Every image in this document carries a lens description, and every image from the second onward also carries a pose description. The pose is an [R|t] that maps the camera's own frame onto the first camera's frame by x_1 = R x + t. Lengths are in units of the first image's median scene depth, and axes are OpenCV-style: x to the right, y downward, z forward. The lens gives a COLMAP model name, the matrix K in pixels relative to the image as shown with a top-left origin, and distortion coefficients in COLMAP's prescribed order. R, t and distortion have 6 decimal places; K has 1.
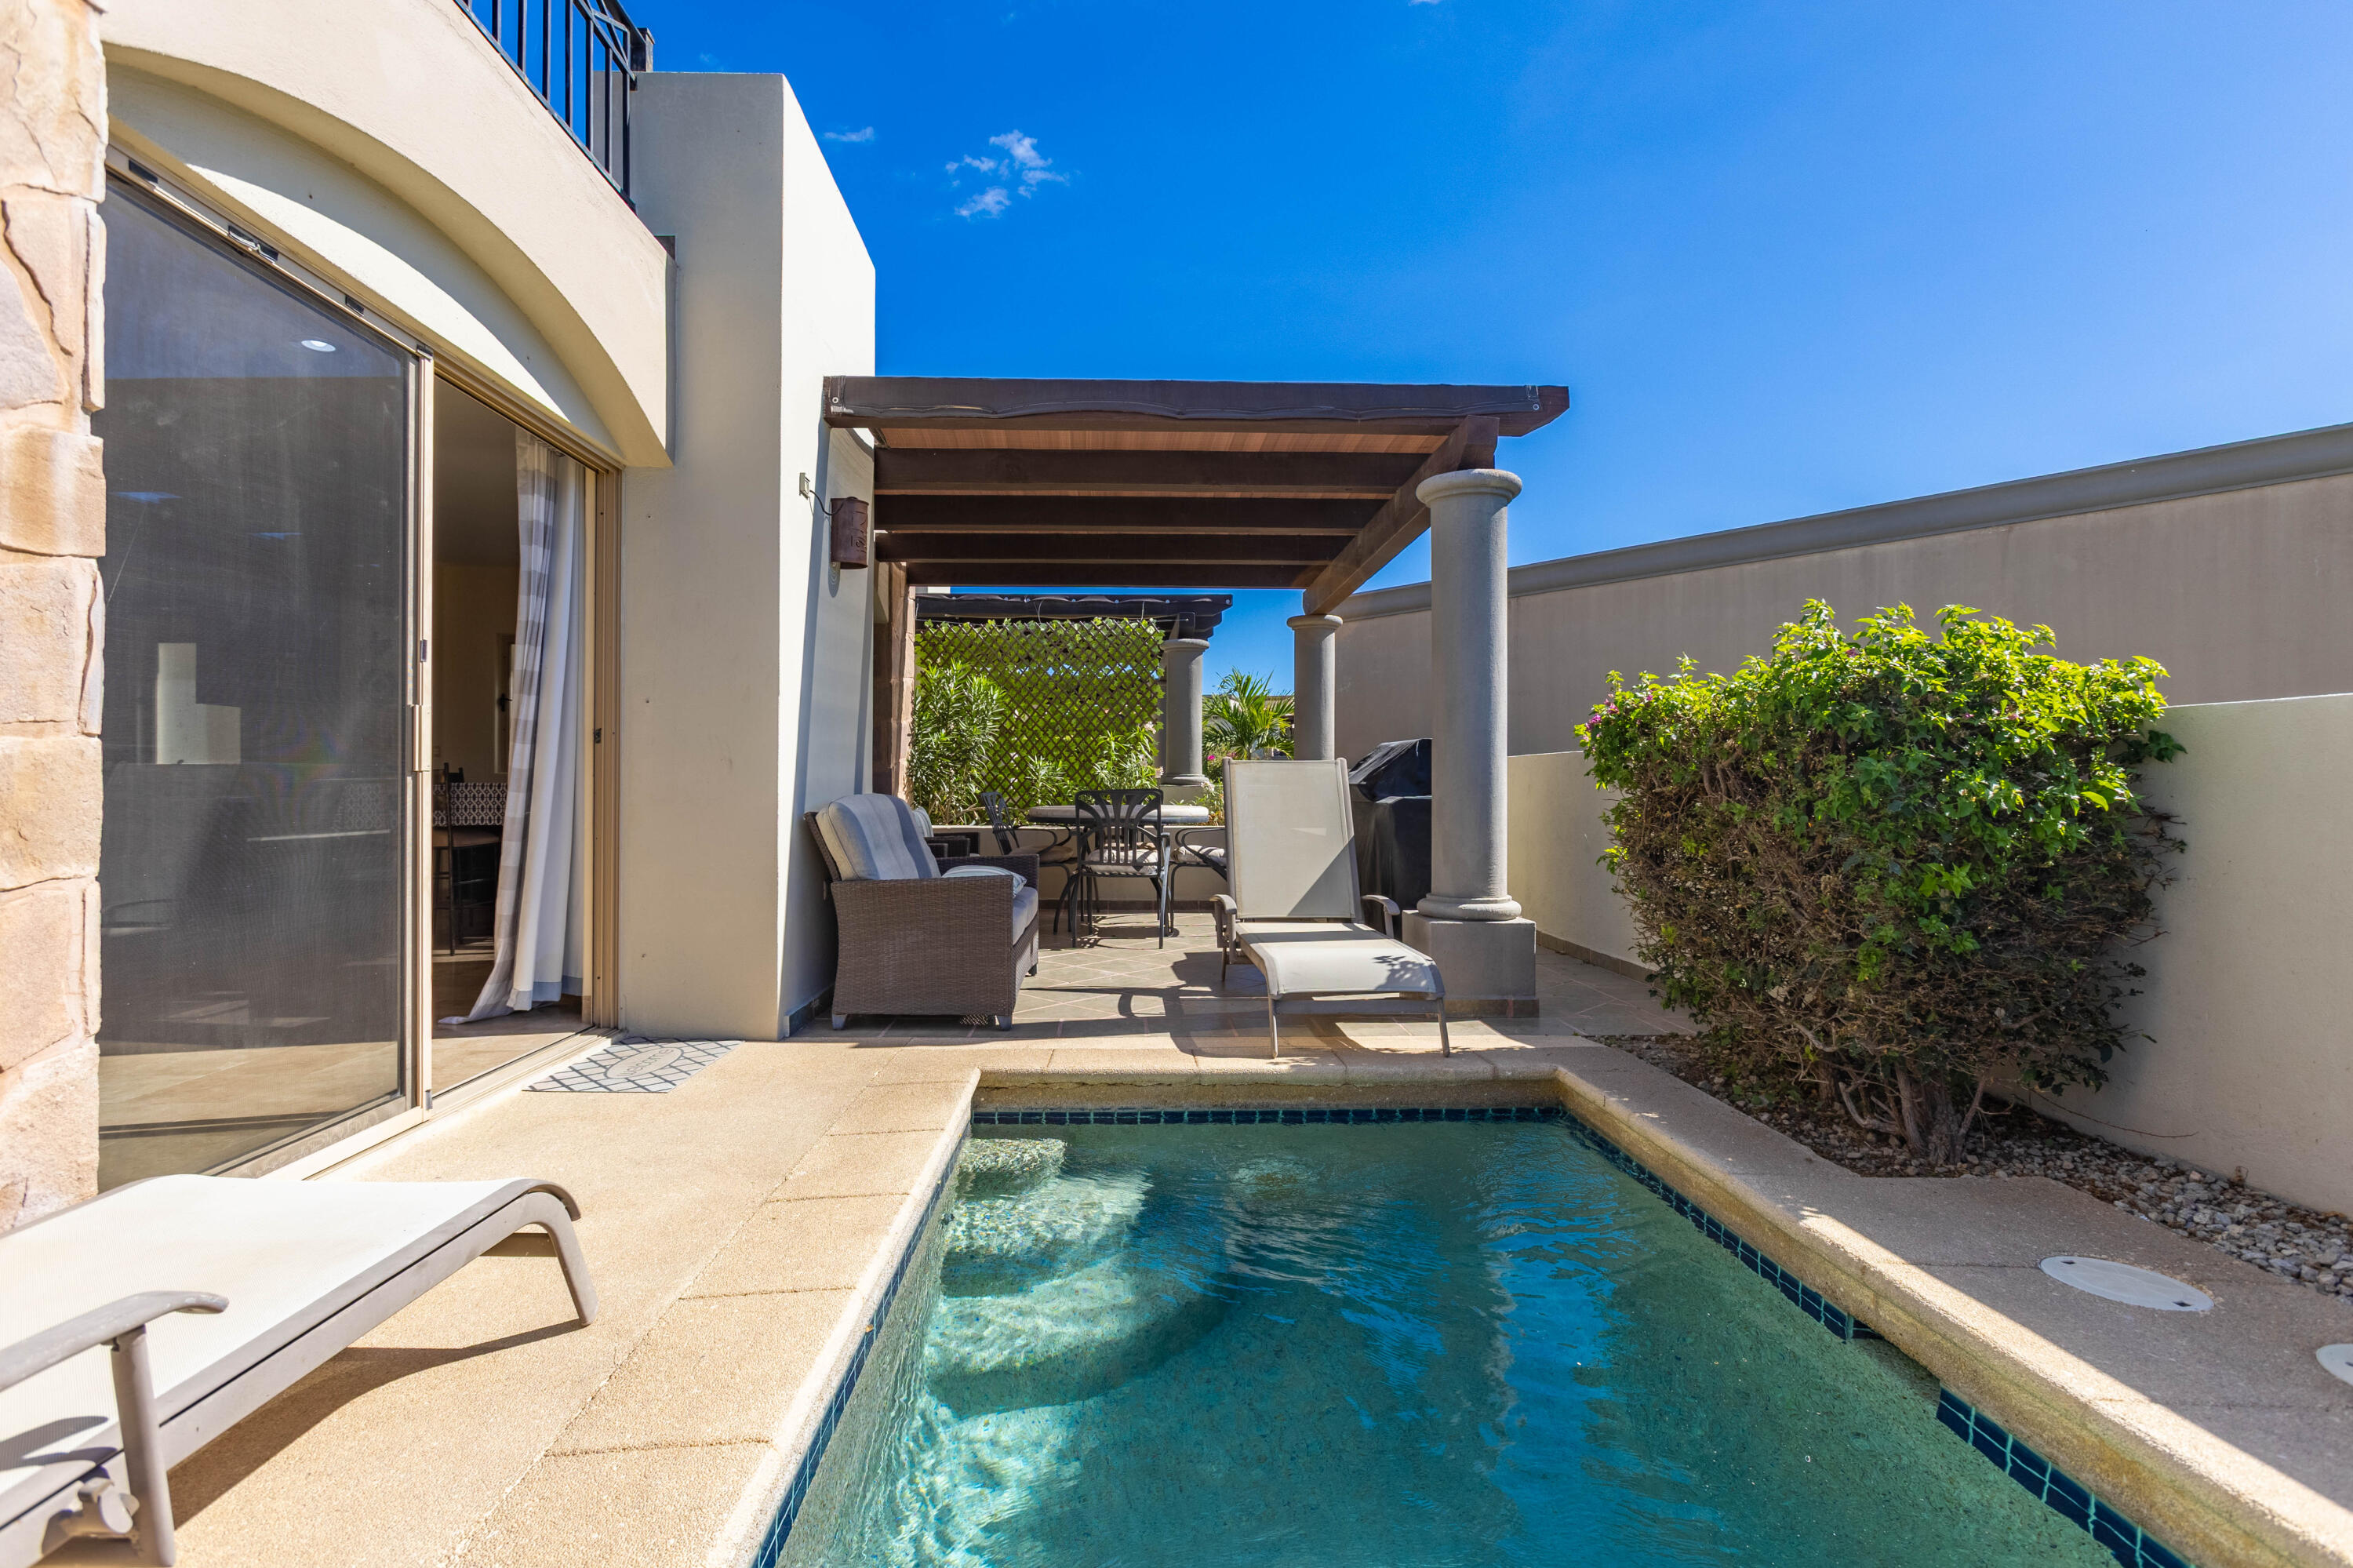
lens RADIAL K [[1105.6, 0, 1147.1], [0, 1105.6, 775.5], [0, 0, 1]] dist [-0.014742, 0.004462]
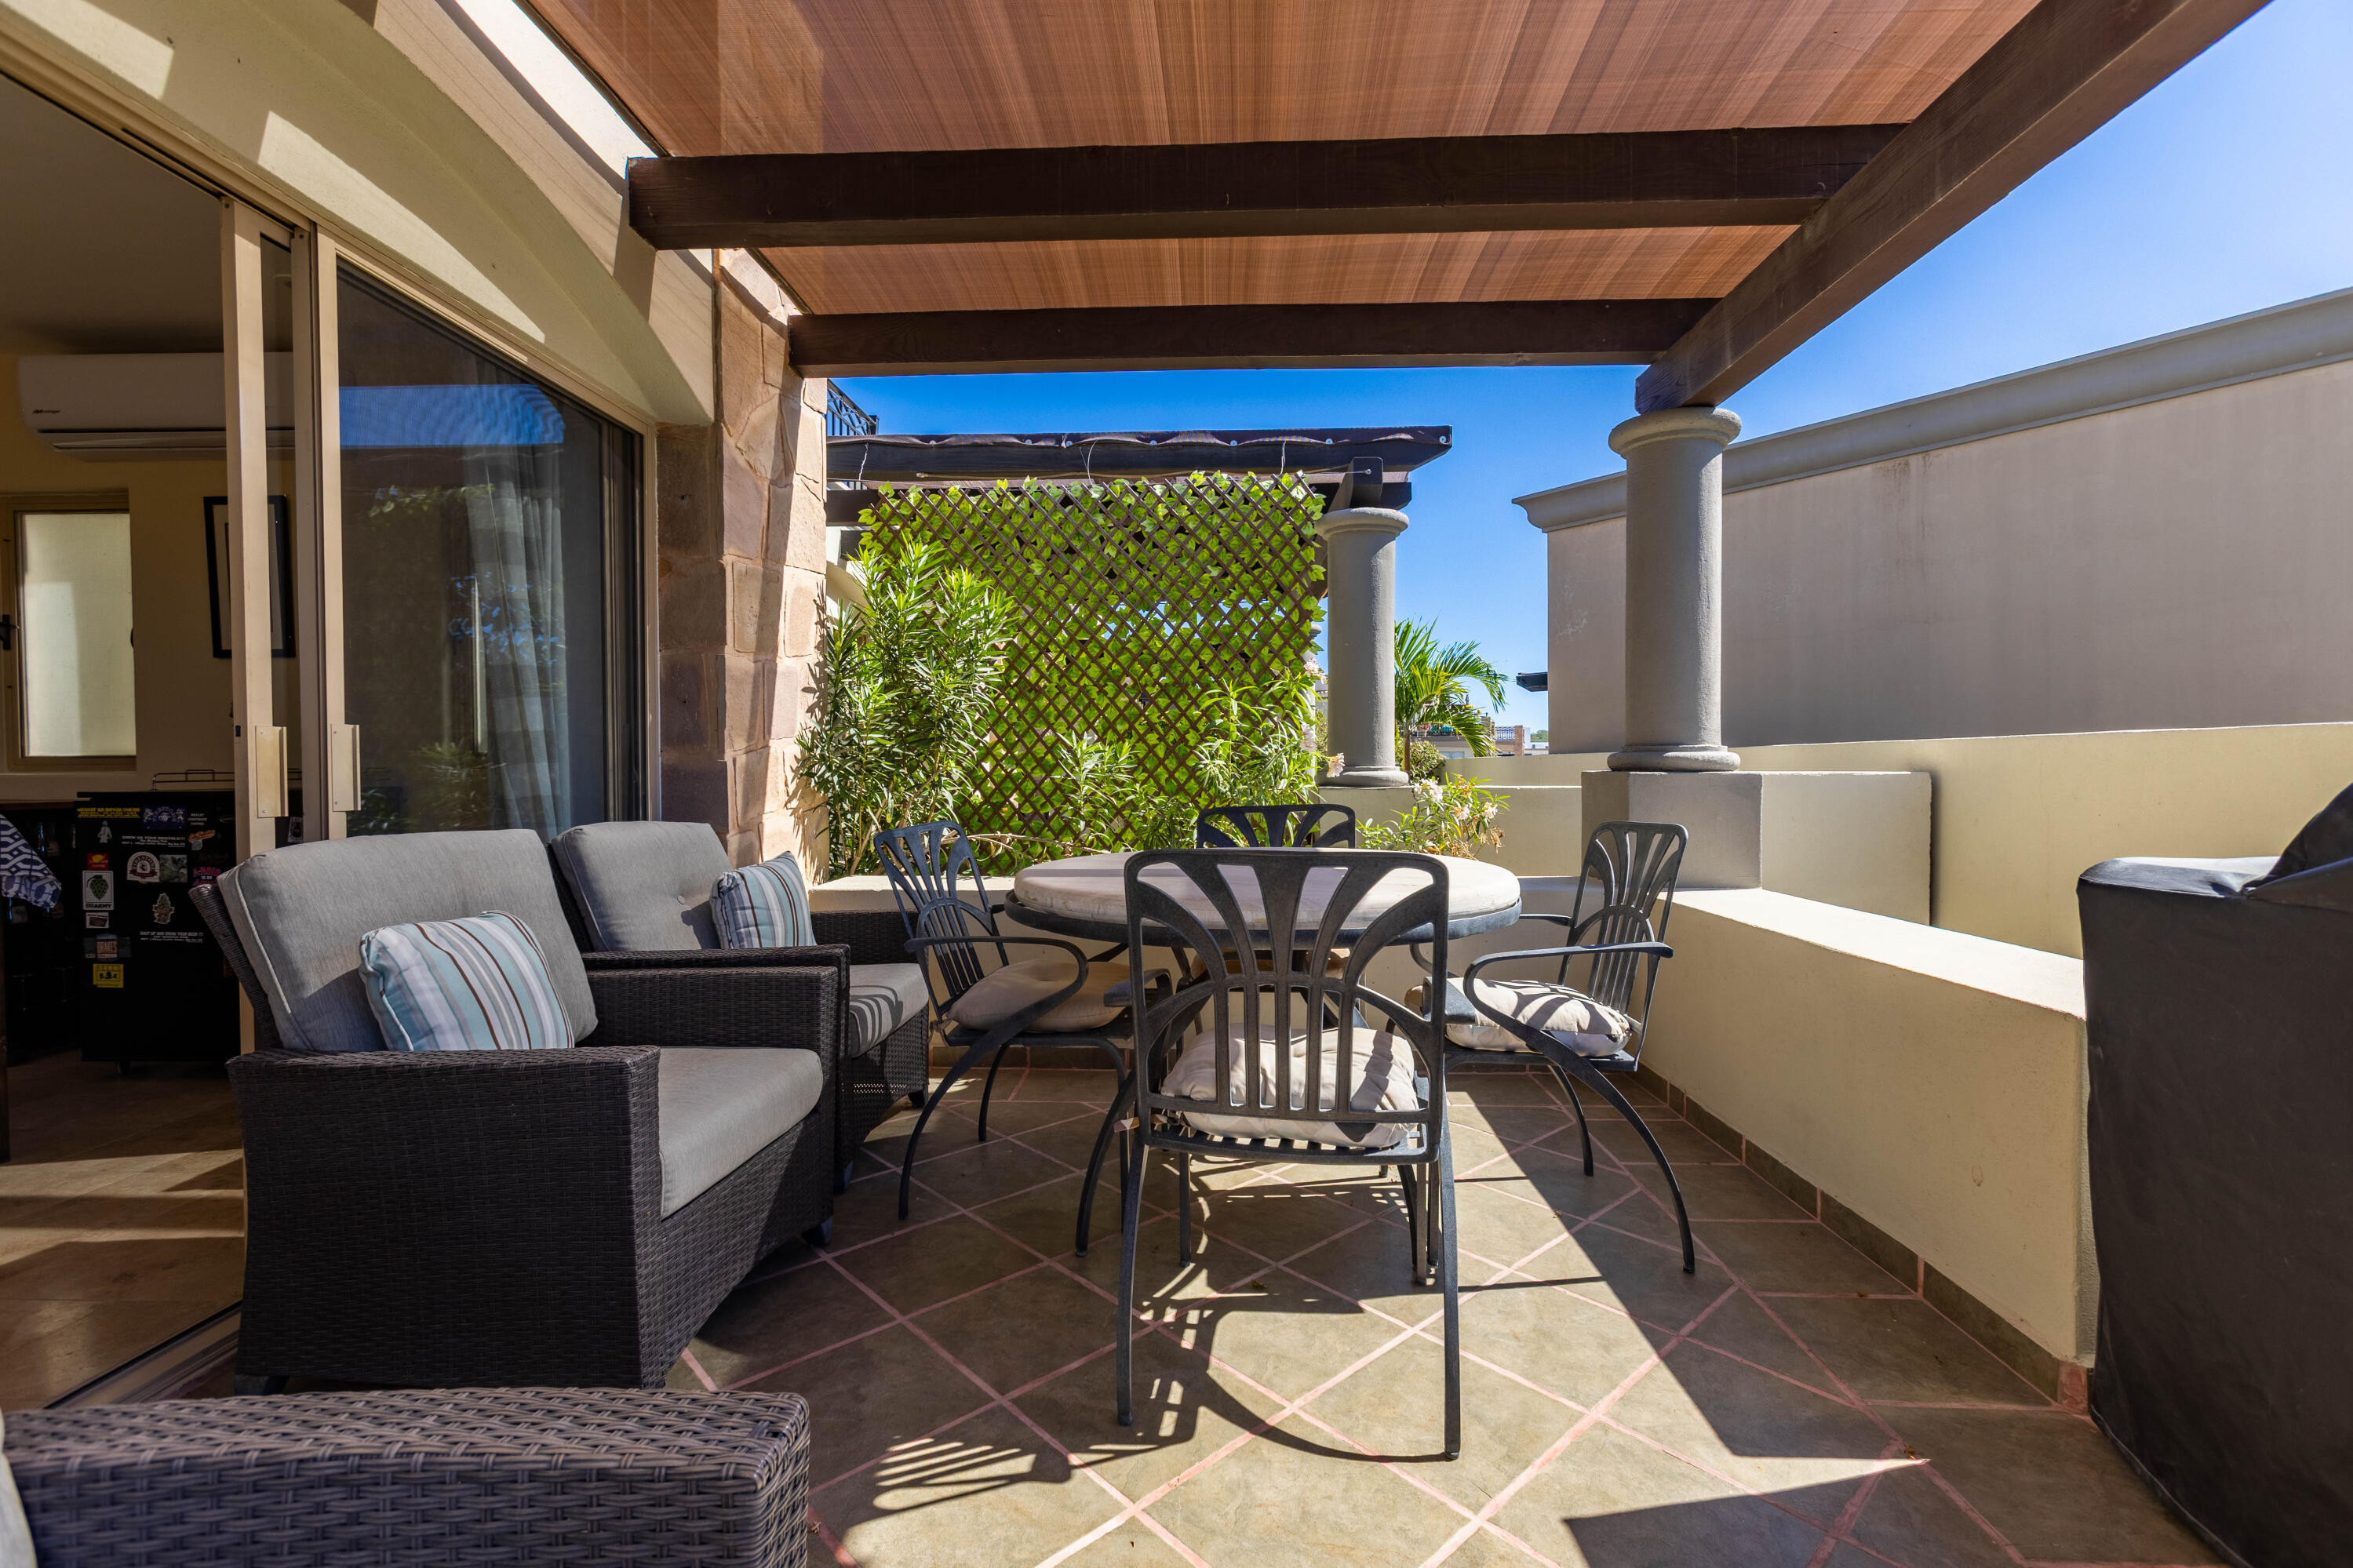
lens RADIAL K [[1055.1, 0, 1190.8], [0, 1055.1, 793.0], [0, 0, 1]] dist [-0.021420, 0.007080]
pose [[0.998684, -0.006418, -0.050891, -0.051830], [0.008173, 0.999376, 0.034362, -0.012777], [0.050639, -0.034733, 0.998113, 1.077149]]
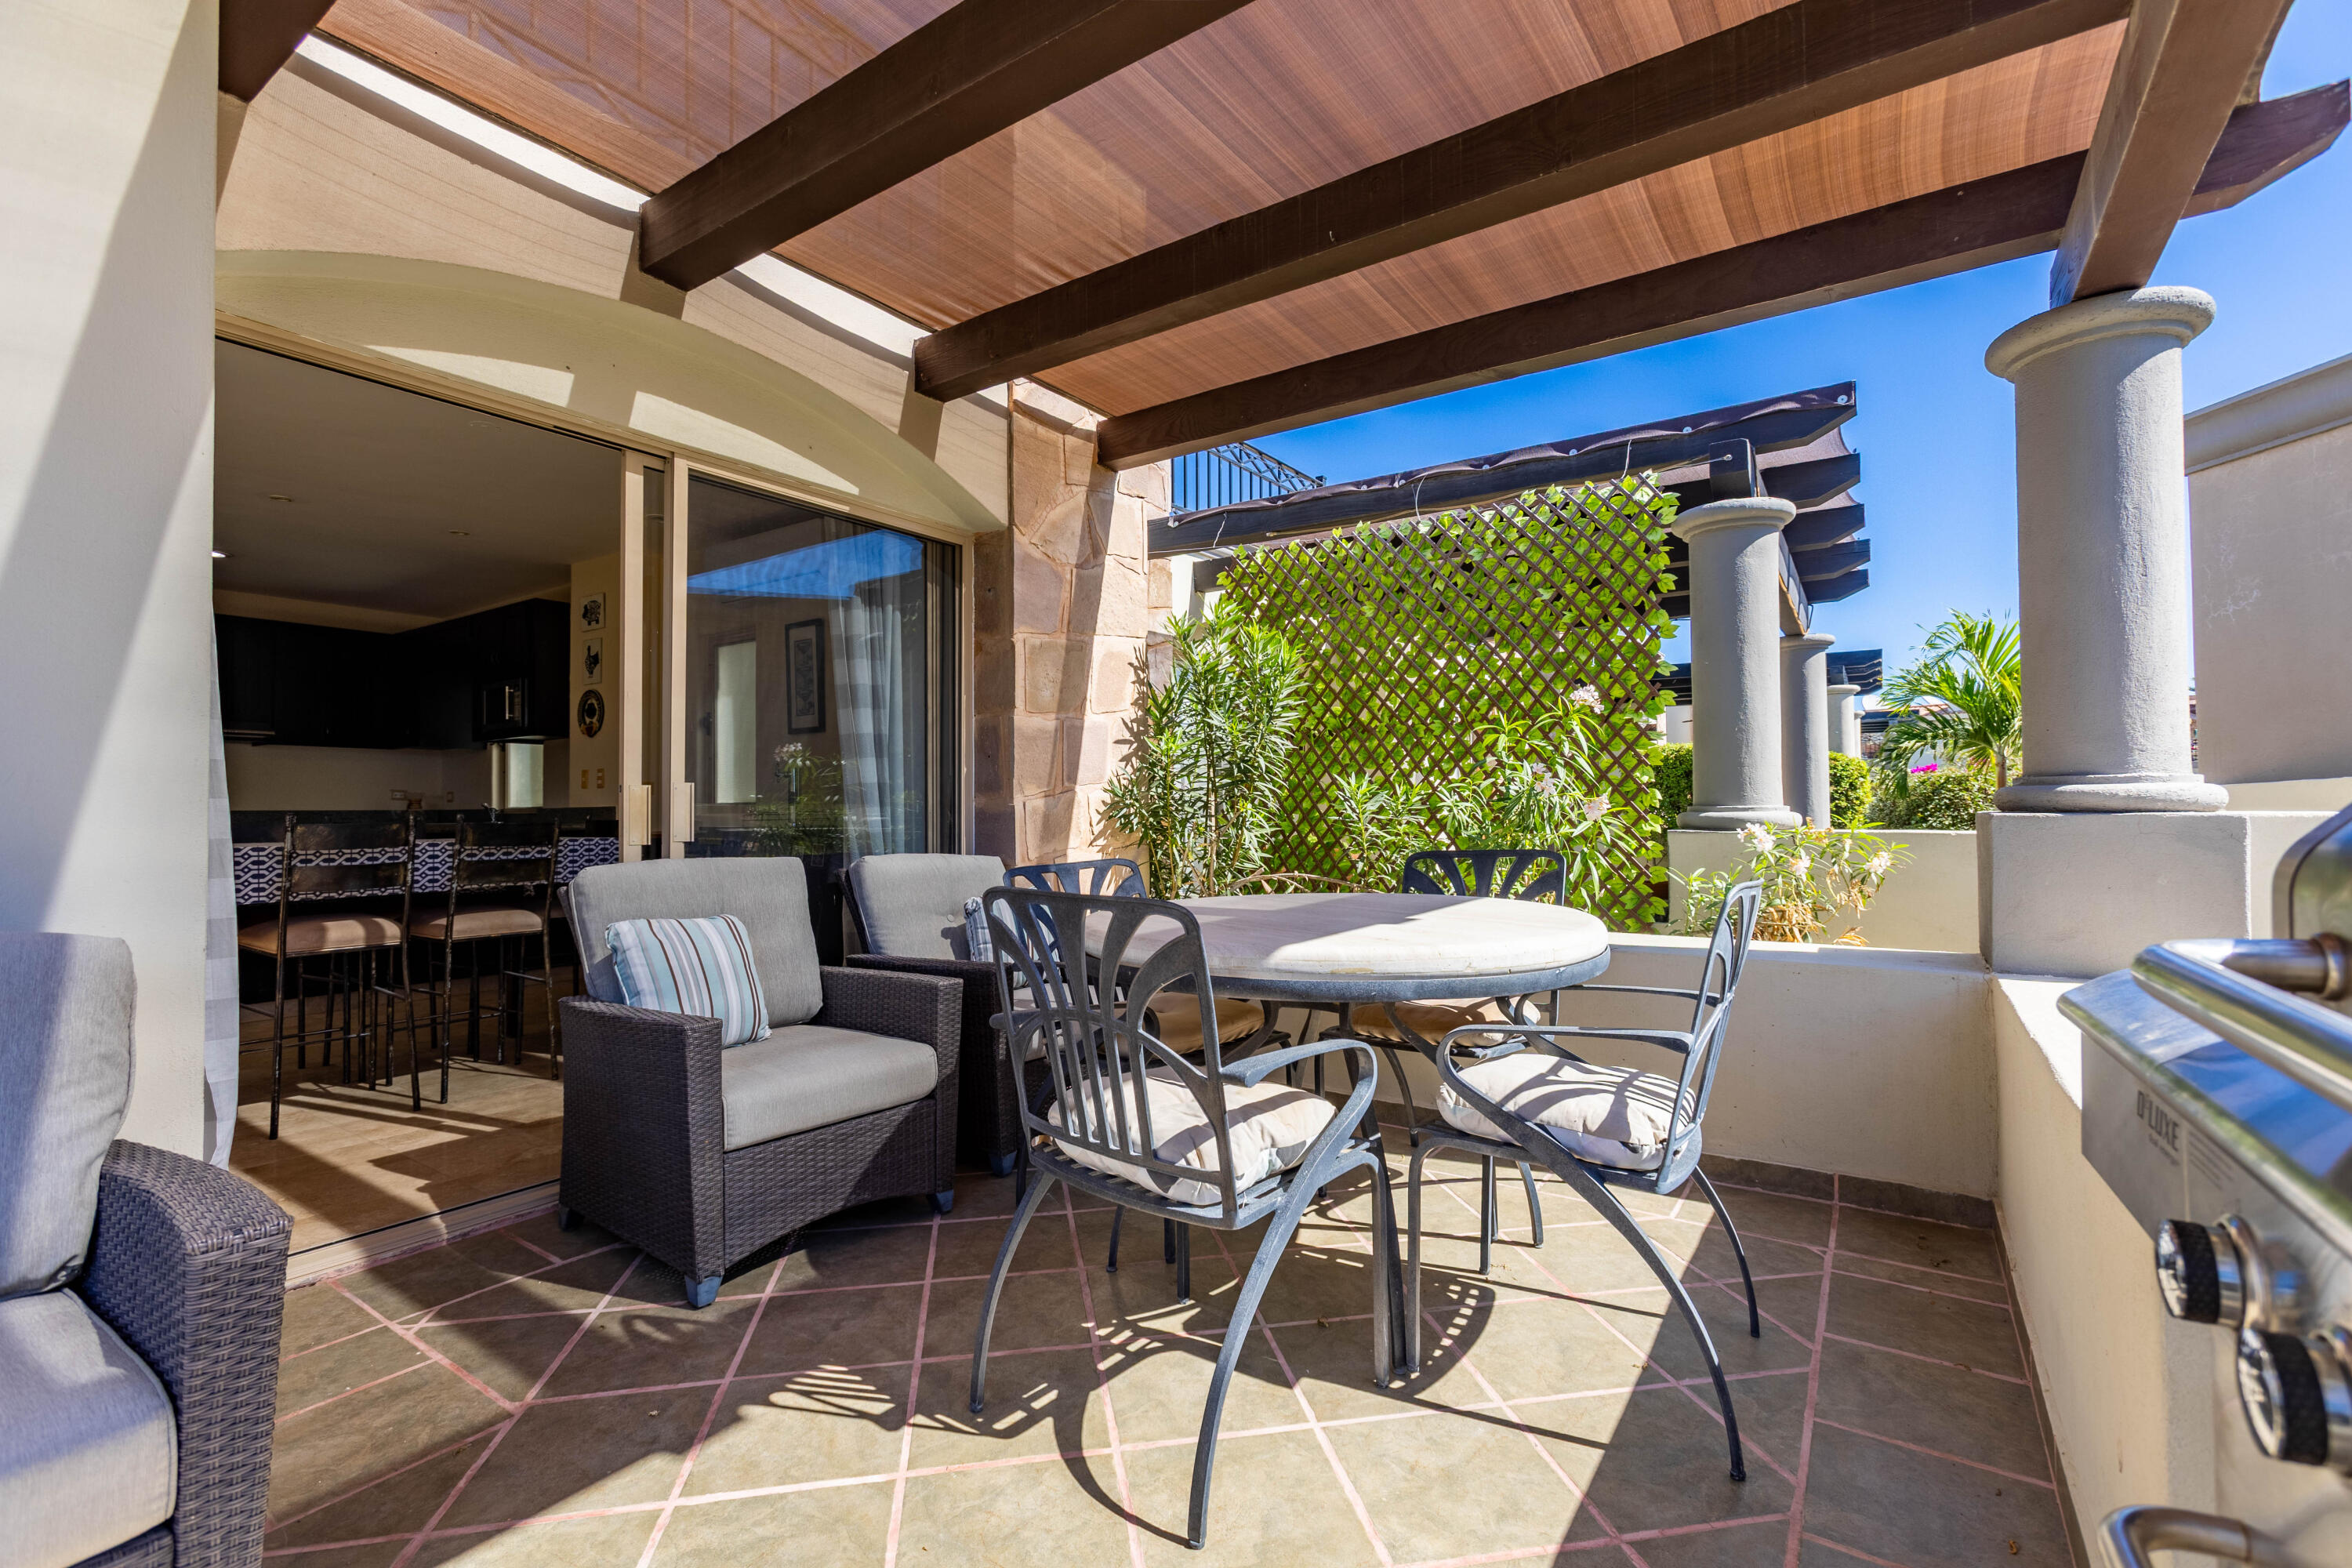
lens RADIAL K [[1054.8, 0, 1160.1], [0, 1054.8, 794.1], [0, 0, 1]] dist [-0.021420, 0.007080]
pose [[0.806982, -0.017766, -0.590309, 0.211561], [0.016486, 0.999836, -0.007555, -0.012934], [0.590346, -0.003635, 0.807142, 1.151097]]
